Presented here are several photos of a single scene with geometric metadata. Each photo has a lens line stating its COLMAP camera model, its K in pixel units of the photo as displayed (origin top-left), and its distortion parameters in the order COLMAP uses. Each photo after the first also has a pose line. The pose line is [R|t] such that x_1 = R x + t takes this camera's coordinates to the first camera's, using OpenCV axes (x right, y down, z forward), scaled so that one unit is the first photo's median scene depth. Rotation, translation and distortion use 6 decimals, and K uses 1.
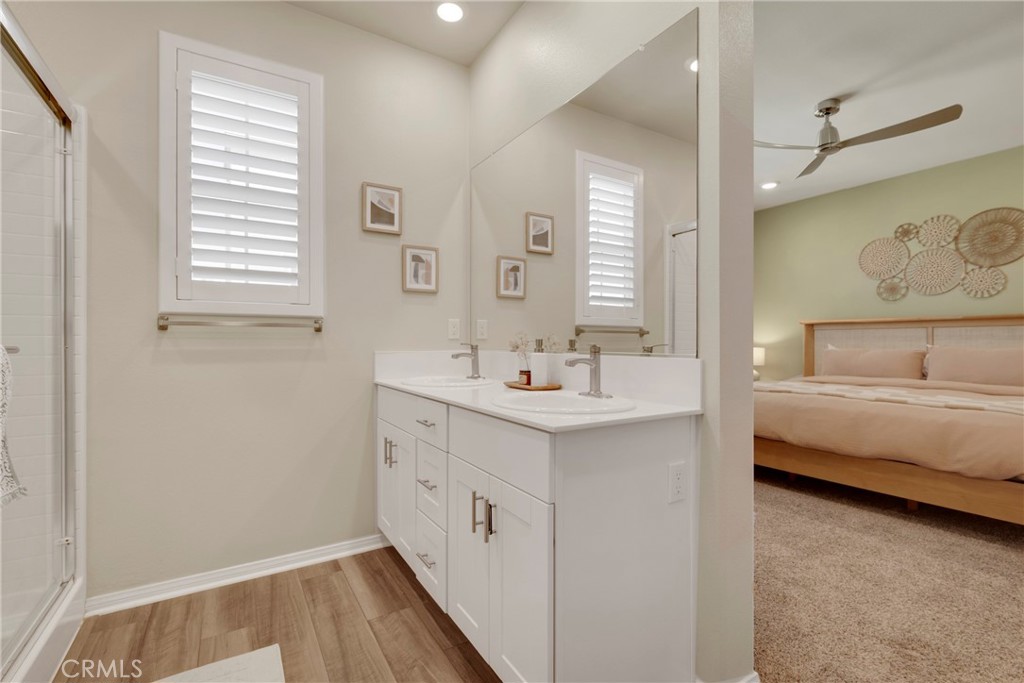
lens RADIAL K [[458.8, 0, 516.4], [0, 458.8, 342.5], [0, 0, 1]] dist [0.002292, 0.001382]
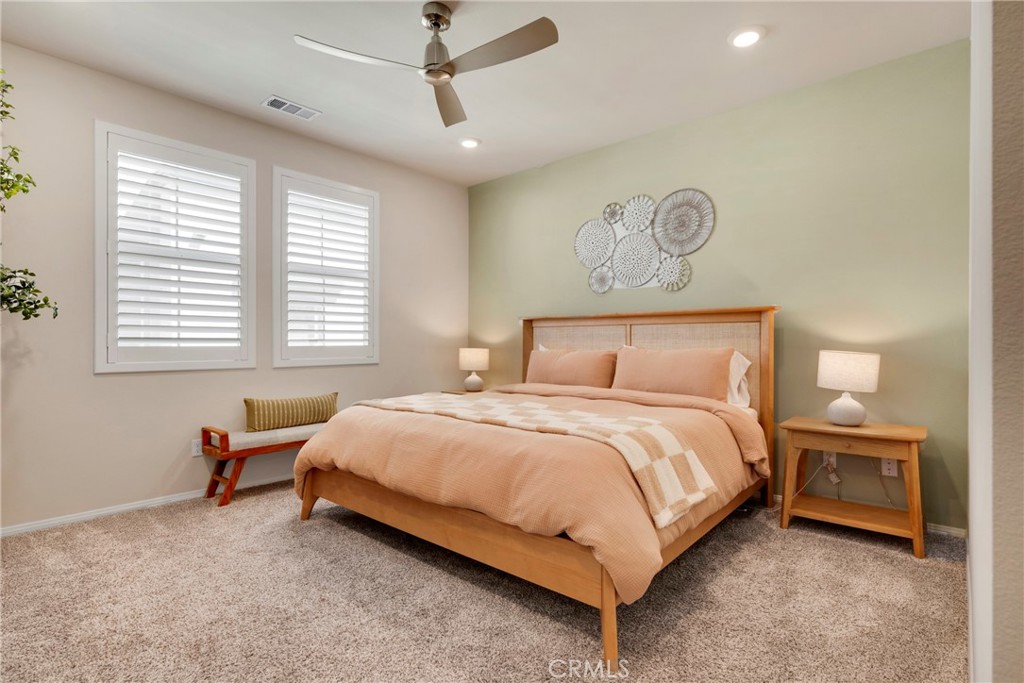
lens RADIAL K [[520.1, 0, 510.7], [0, 520.1, 343.0], [0, 0, 1]] dist [-0.000716, -0.000063]
pose [[0.958430, 0.001487, 0.285324, 0.418474], [-0.001765, 0.999998, 0.000719, 0.000562], [-0.285322, -0.001193, 0.958431, 0.139886]]
